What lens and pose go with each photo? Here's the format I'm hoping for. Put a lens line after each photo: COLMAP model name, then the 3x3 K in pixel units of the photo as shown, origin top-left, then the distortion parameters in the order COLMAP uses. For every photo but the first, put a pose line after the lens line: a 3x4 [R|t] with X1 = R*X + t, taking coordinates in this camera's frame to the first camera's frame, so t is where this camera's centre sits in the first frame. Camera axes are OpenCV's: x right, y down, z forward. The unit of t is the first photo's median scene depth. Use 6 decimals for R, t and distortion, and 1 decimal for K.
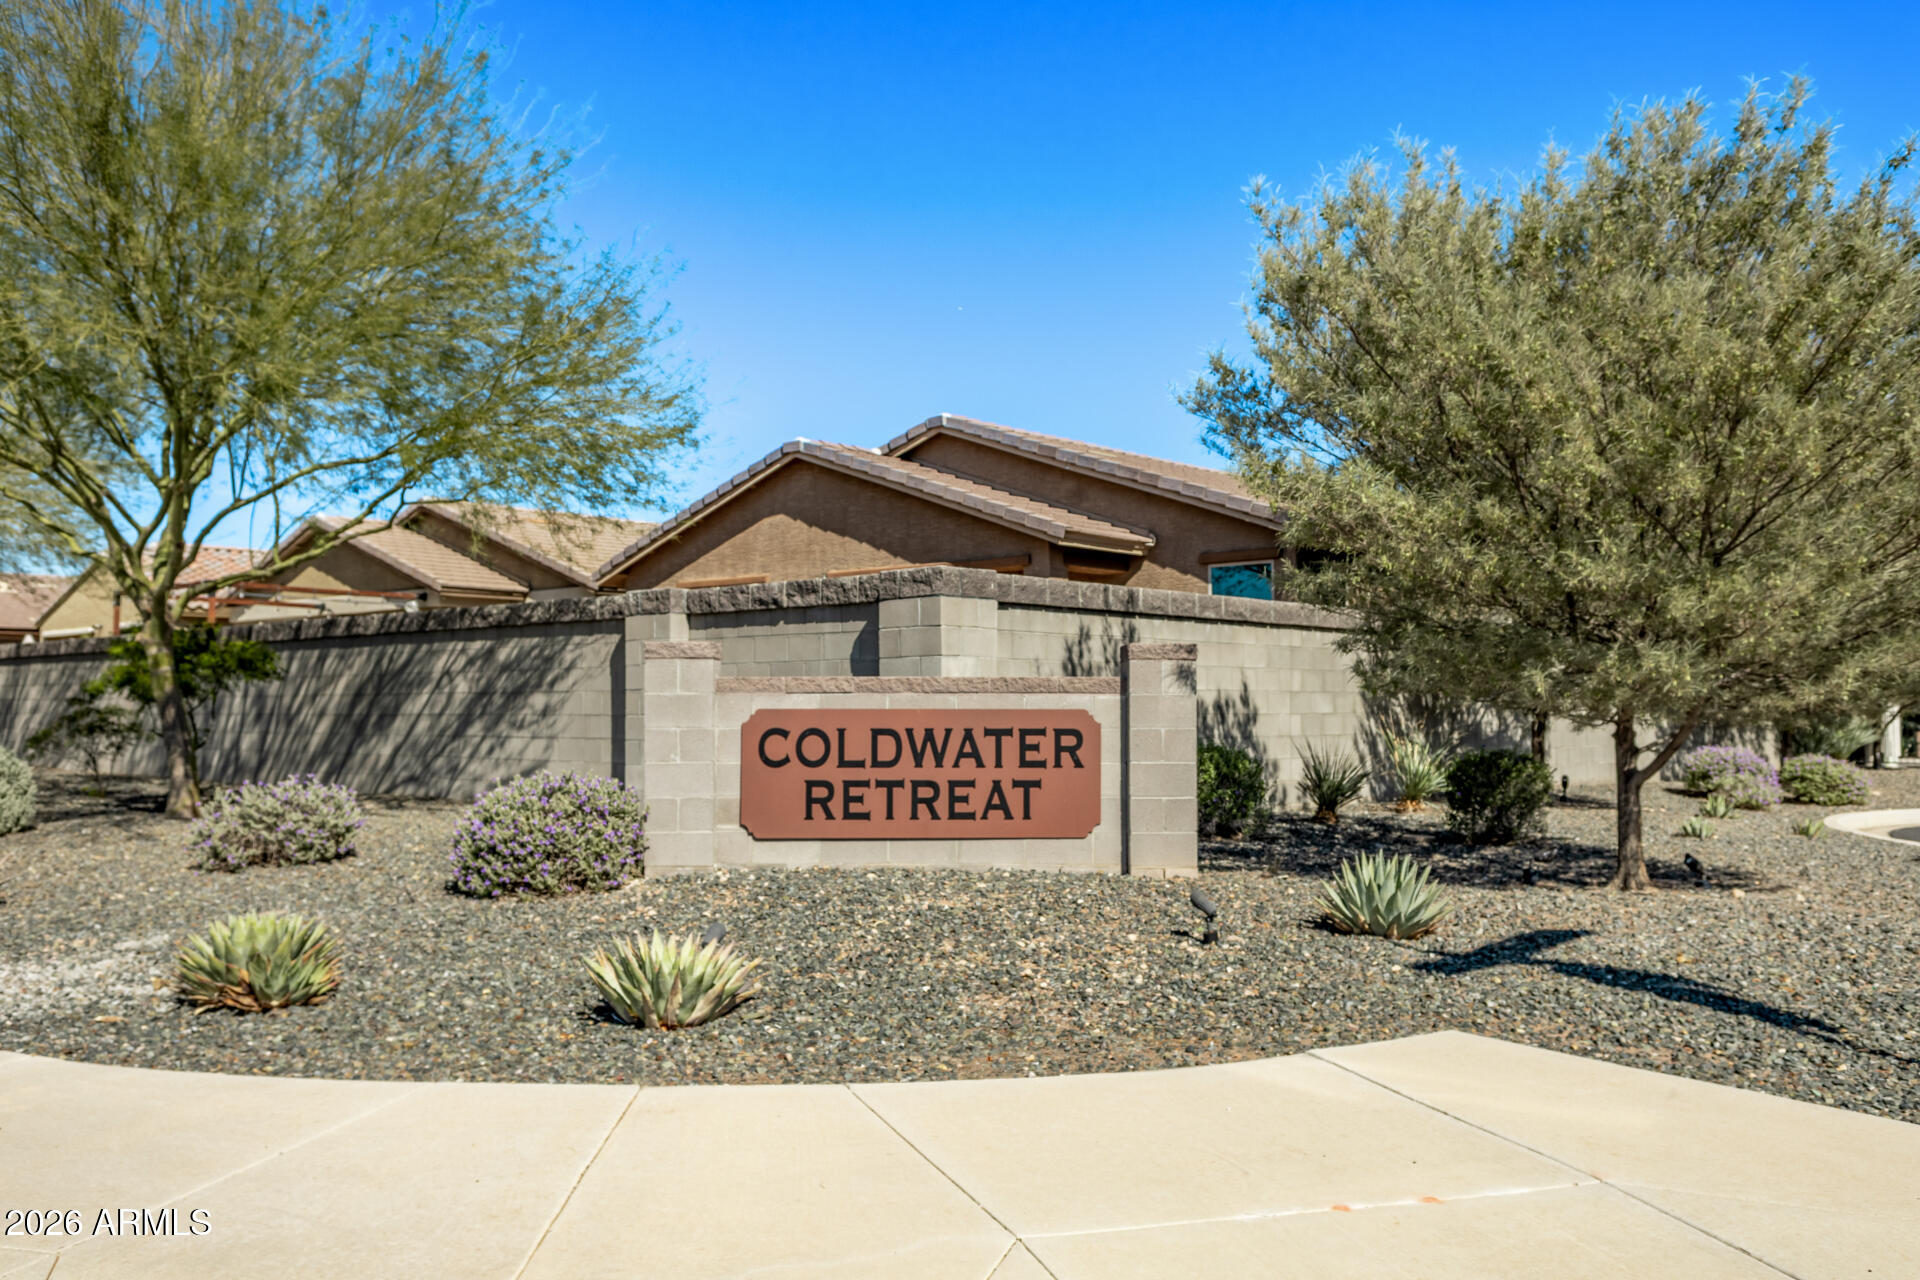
lens RADIAL K [[1624.9, 0, 957.1], [0, 1624.9, 644.6], [0, 0, 1]] dist [0.095080, 0.002288]
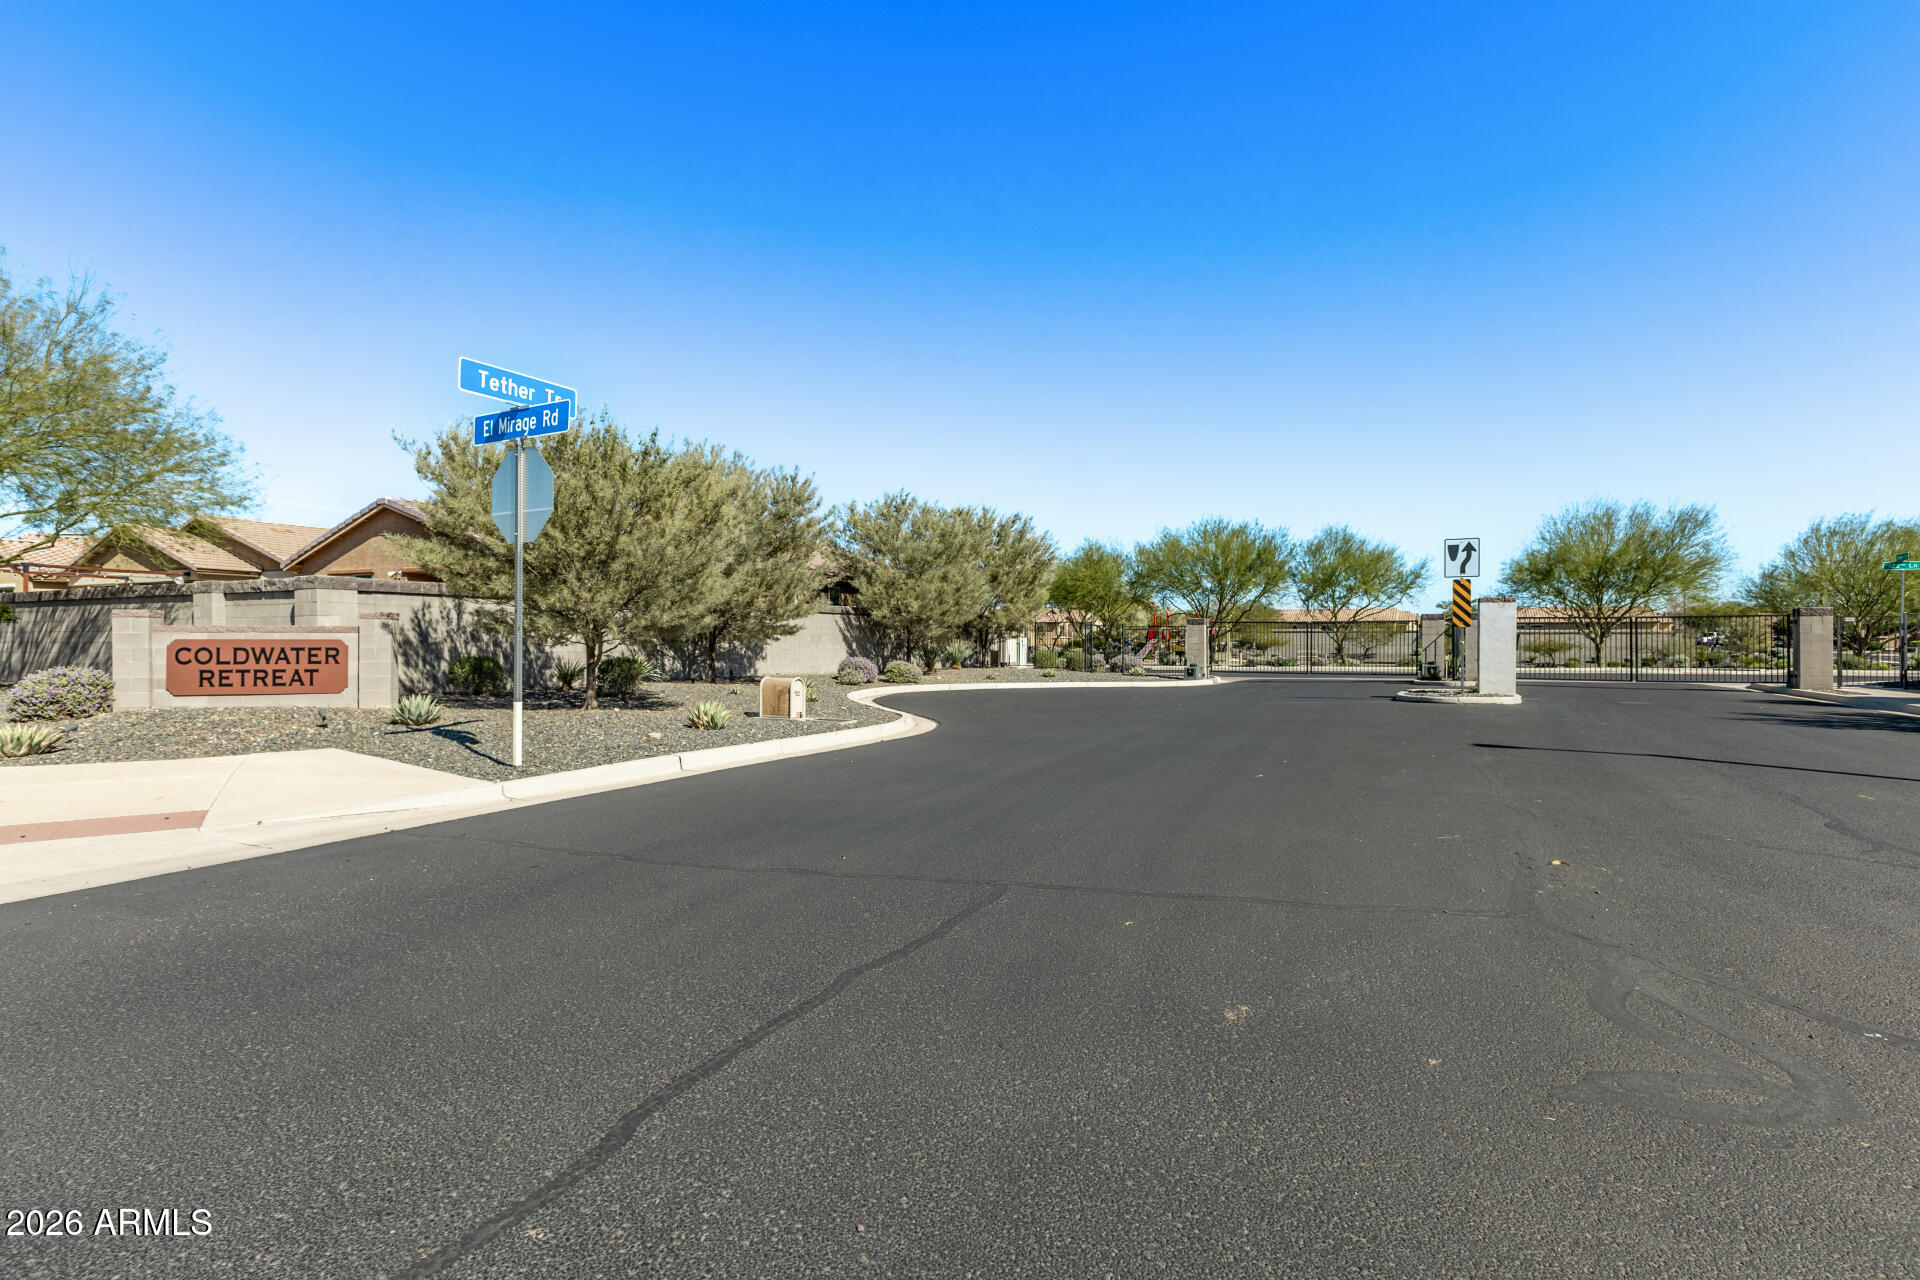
lens RADIAL K [[945.1, 0, 968.0], [0, 945.1, 637.6], [0, 0, 1]] dist [0.001798, 0.000693]
pose [[0.959414, 0.001392, 0.281997, 0.570896], [-0.011648, 0.999330, 0.034695, -0.021425], [-0.281759, -0.036572, 0.958788, -0.588003]]
